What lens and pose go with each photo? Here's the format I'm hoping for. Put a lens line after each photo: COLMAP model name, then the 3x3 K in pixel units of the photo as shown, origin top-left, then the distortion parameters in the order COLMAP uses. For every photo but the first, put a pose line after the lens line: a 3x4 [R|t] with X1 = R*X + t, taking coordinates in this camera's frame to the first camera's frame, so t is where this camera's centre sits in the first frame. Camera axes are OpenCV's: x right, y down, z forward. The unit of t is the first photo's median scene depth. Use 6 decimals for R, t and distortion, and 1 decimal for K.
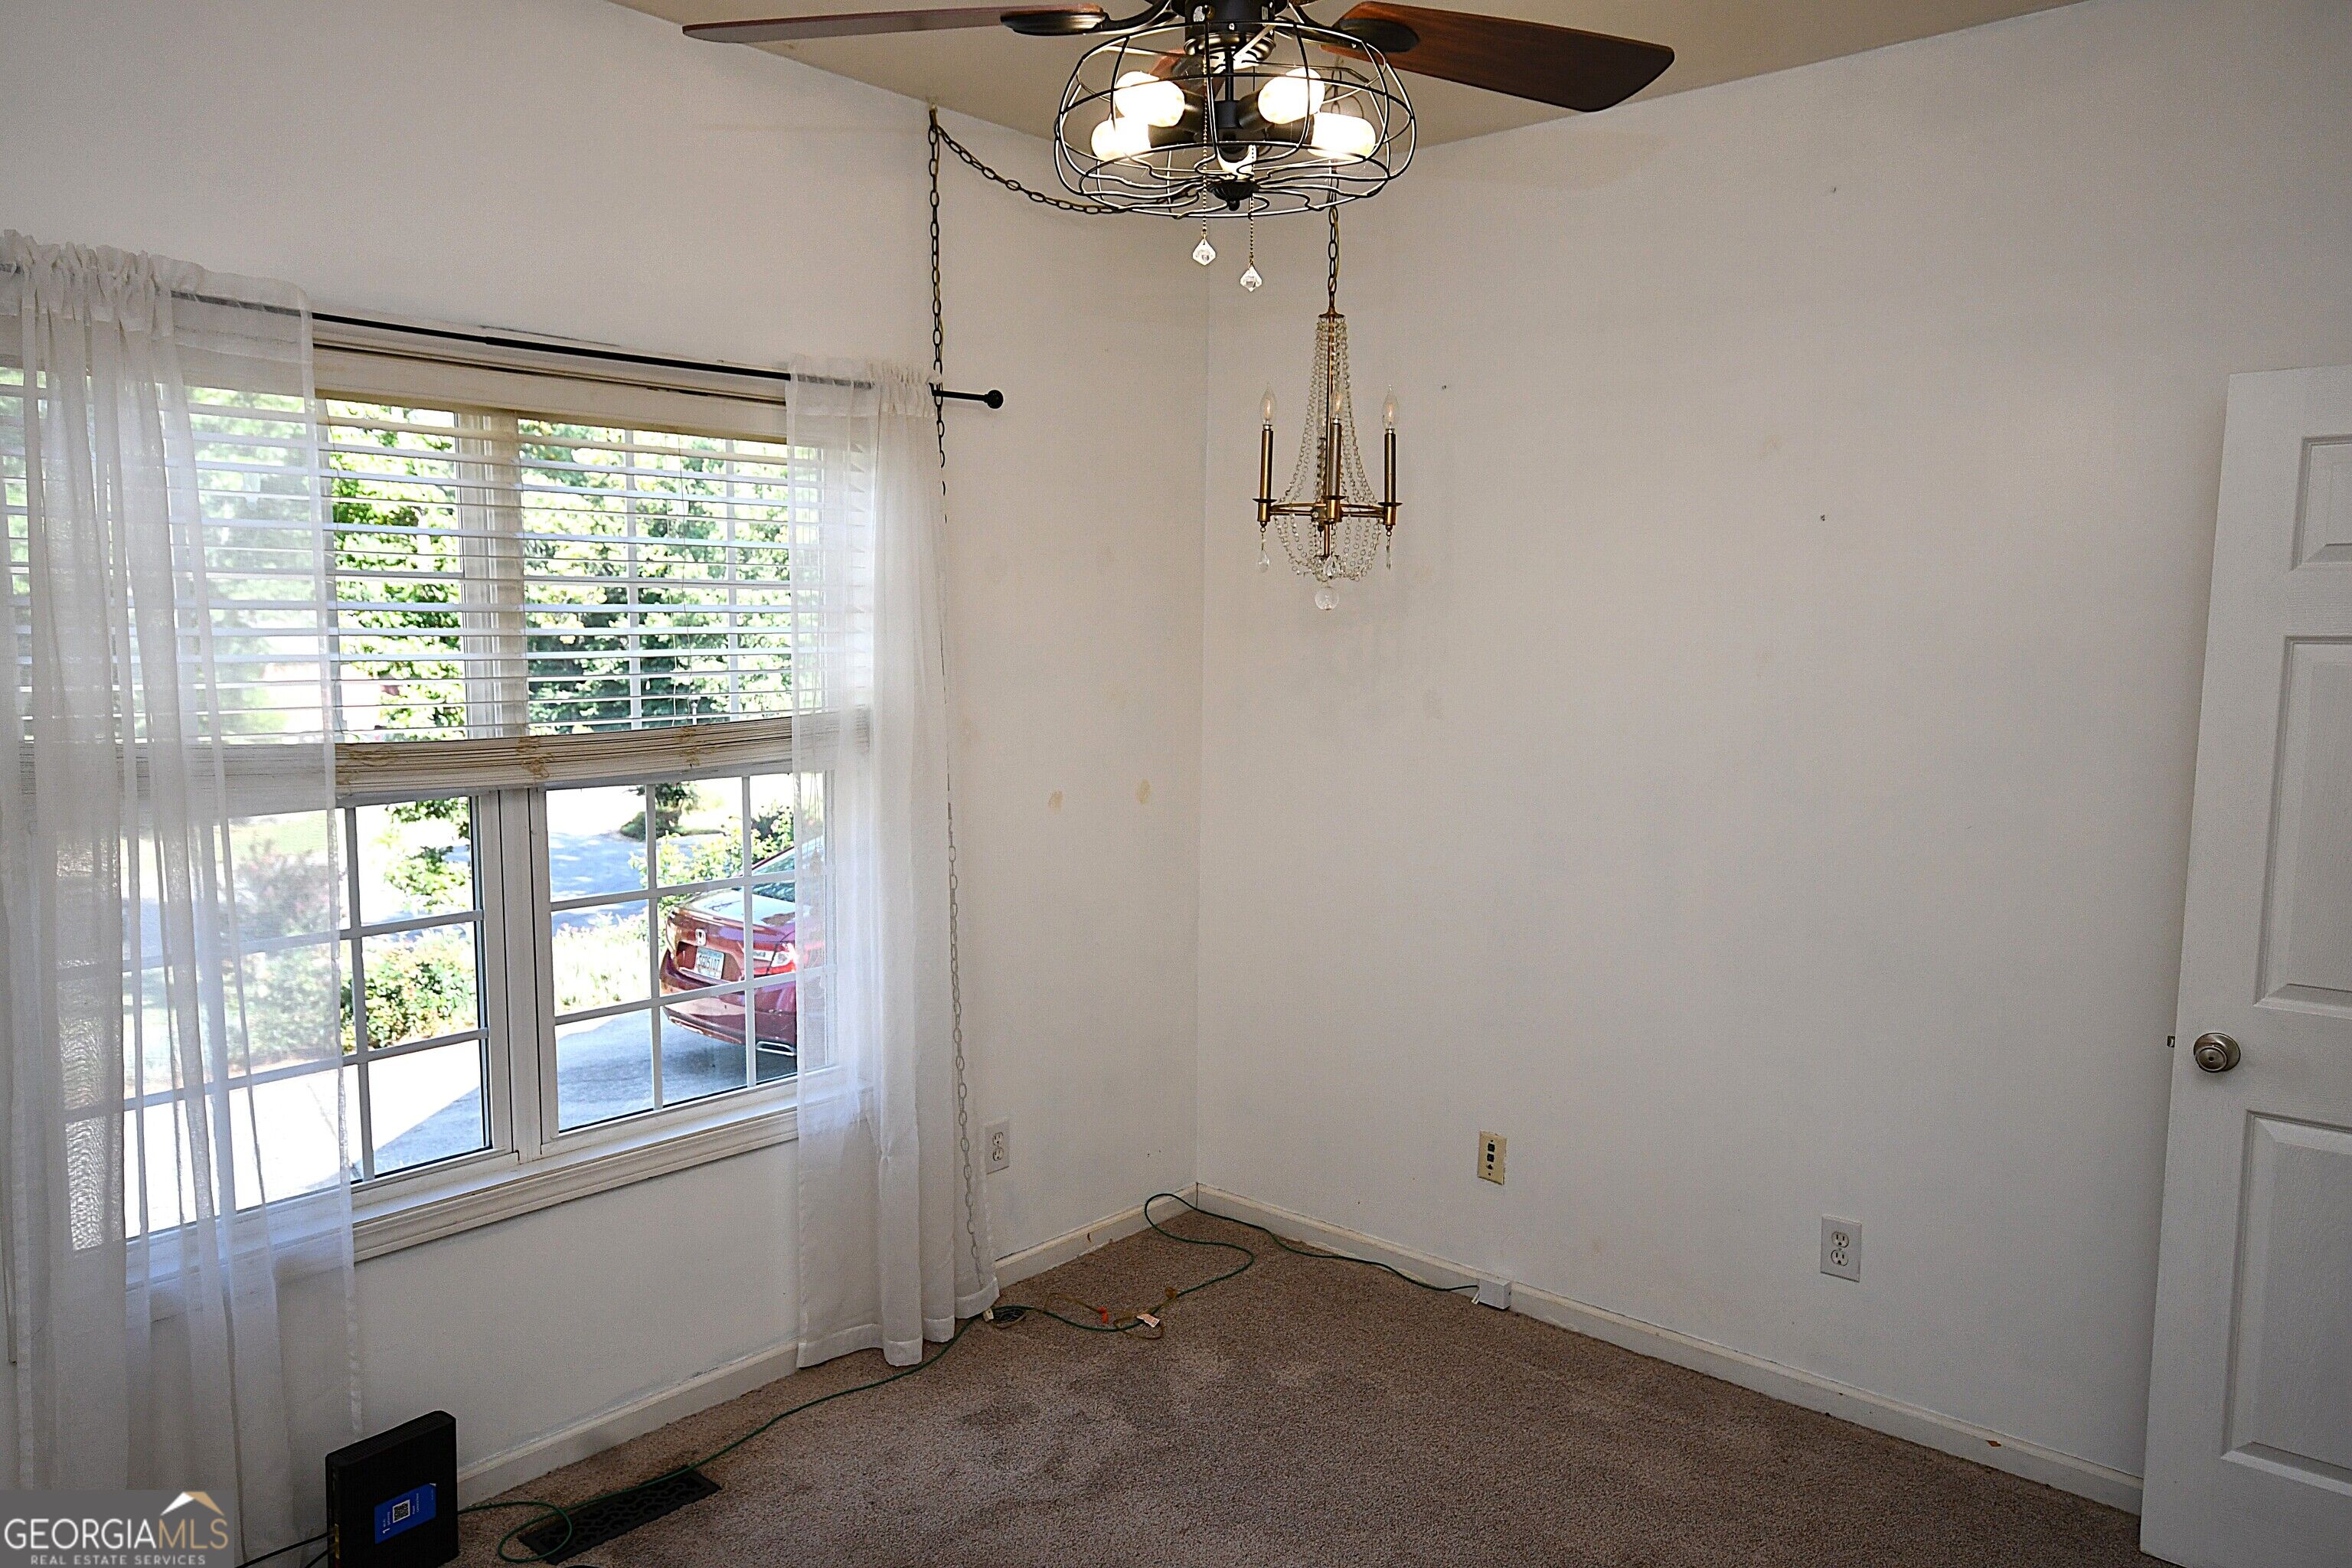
lens RADIAL K [[1620.8, 0, 1175.7], [0, 1620.8, 786.9], [0, 0, 1]] dist [0.012597, 0.001476]
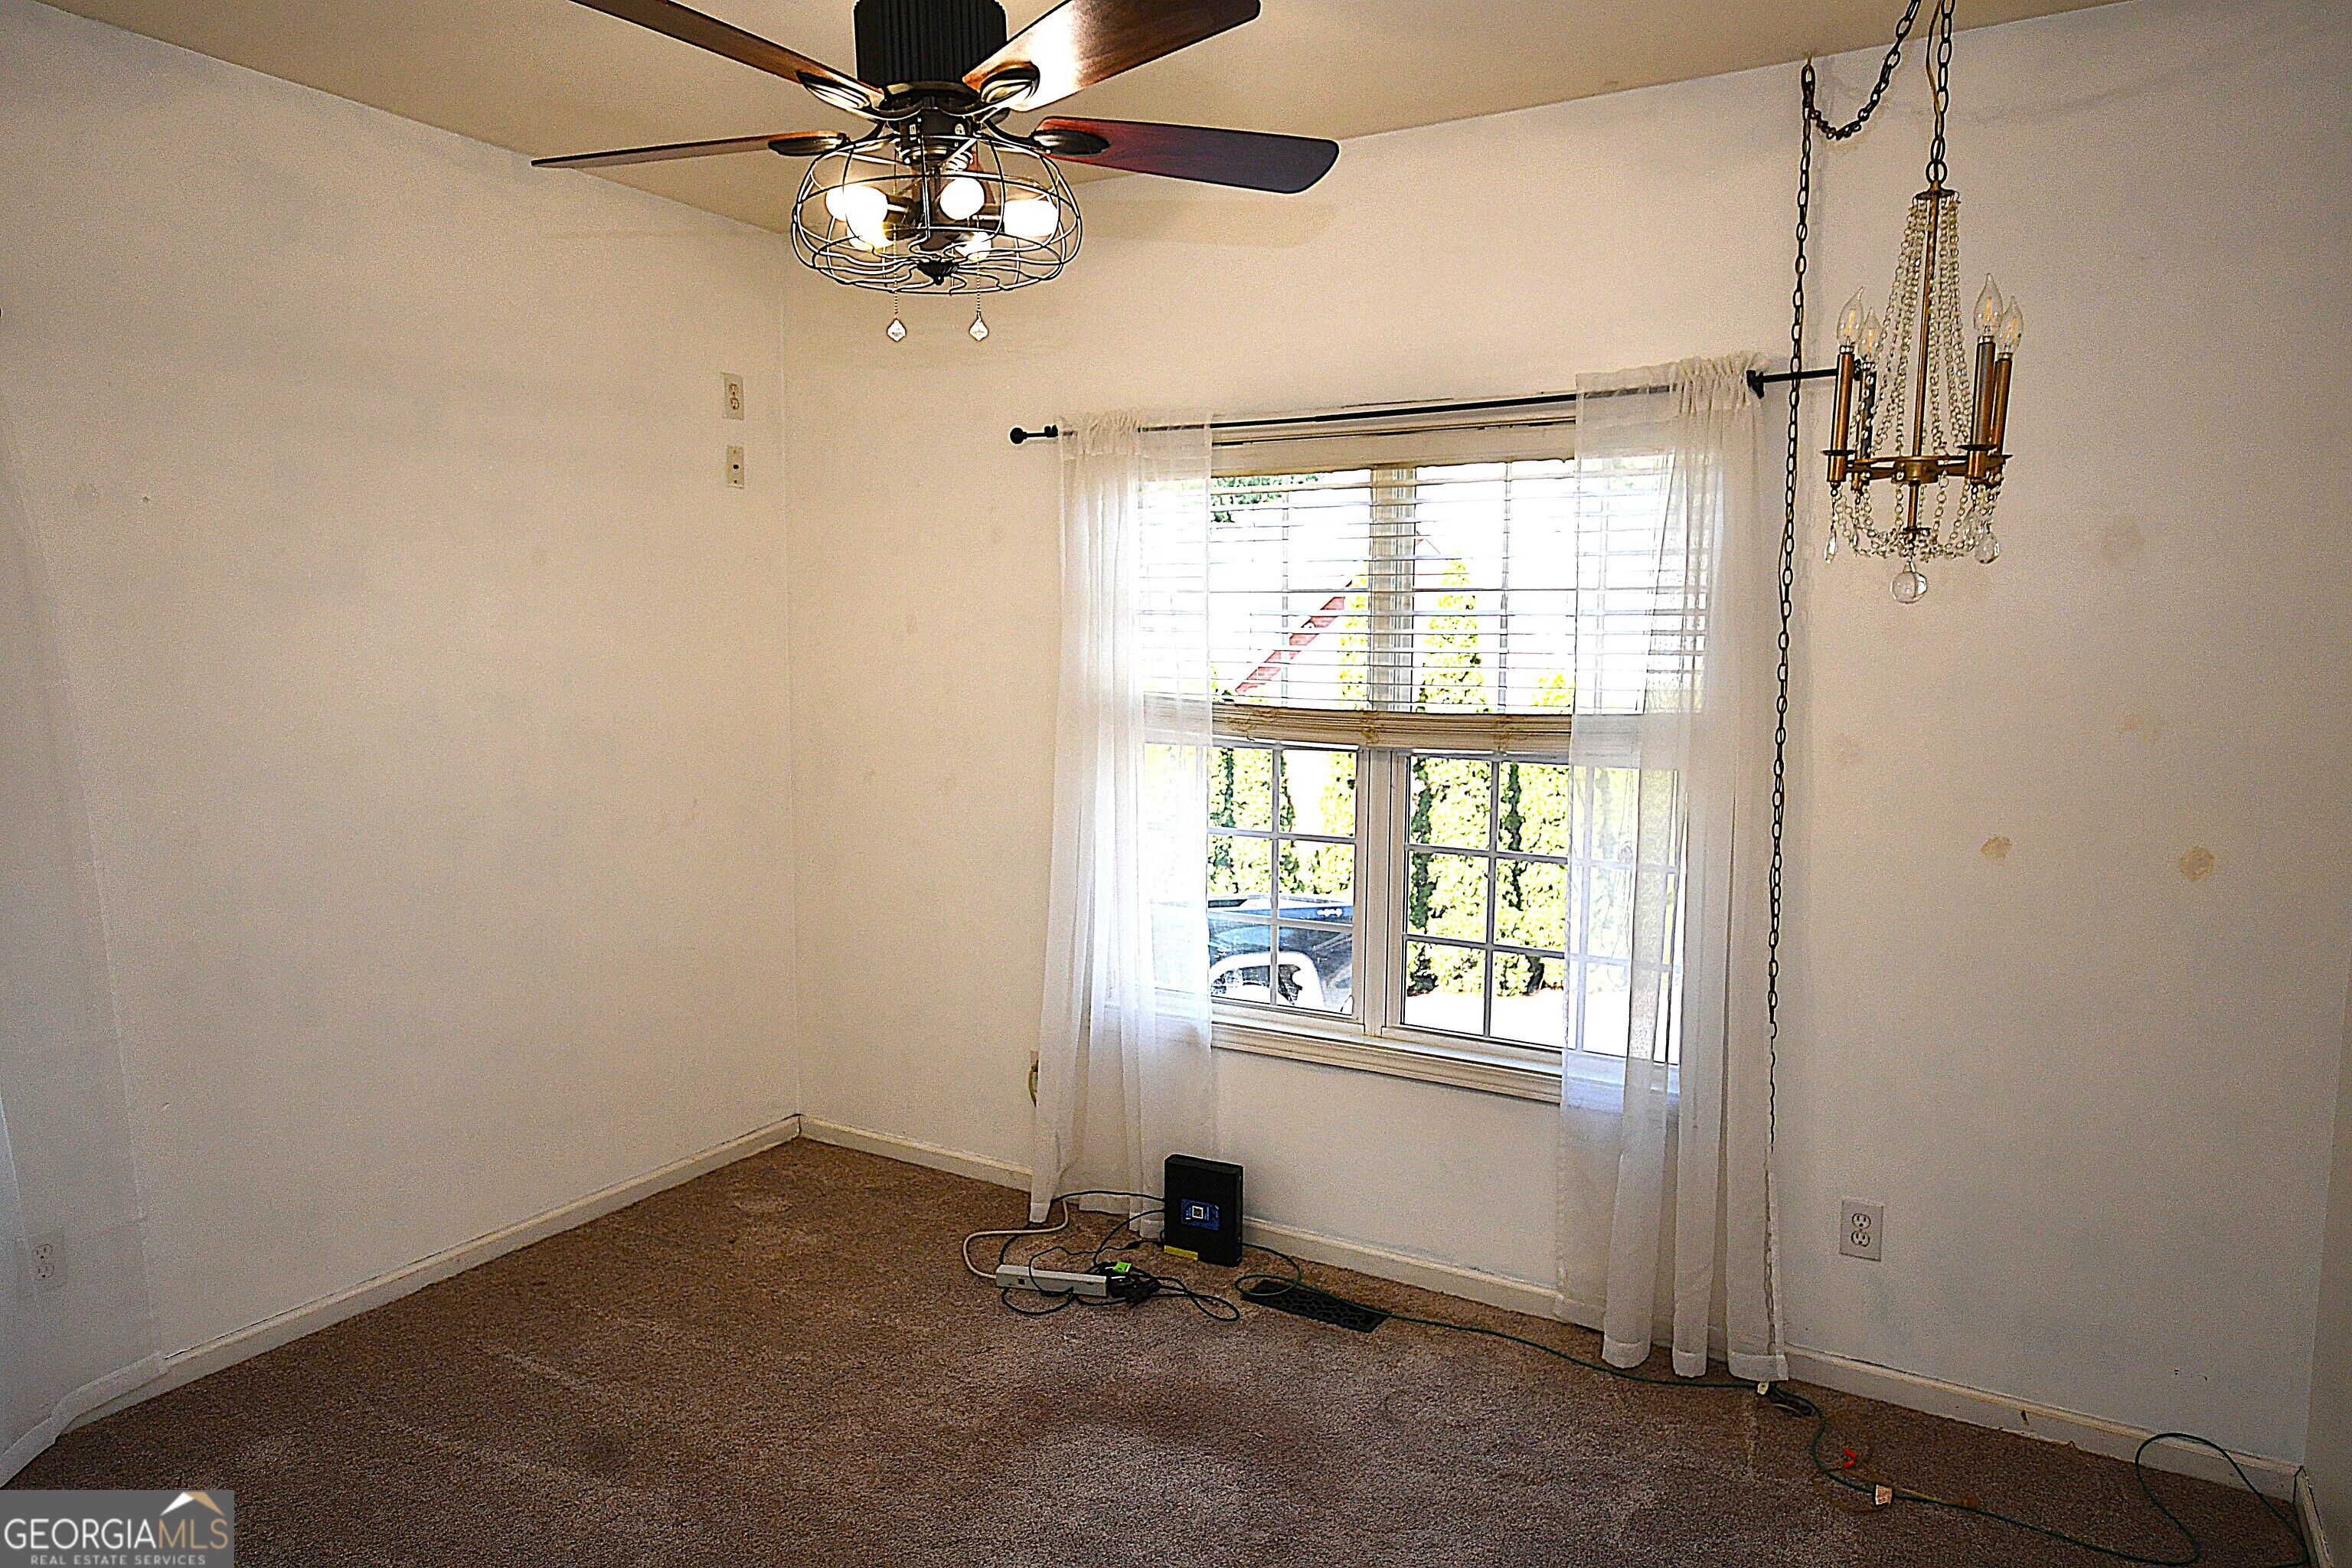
lens RADIAL K [[1485.6, 0, 1175.2], [0, 1485.6, 783.9], [0, 0, 1]] dist [0.015512, 0.011065]
pose [[0.202915, 0.102123, -0.973856, 0.697293], [-0.107093, 0.990895, 0.081596, -0.050118], [0.973322, 0.087736, 0.212004, 0.554210]]
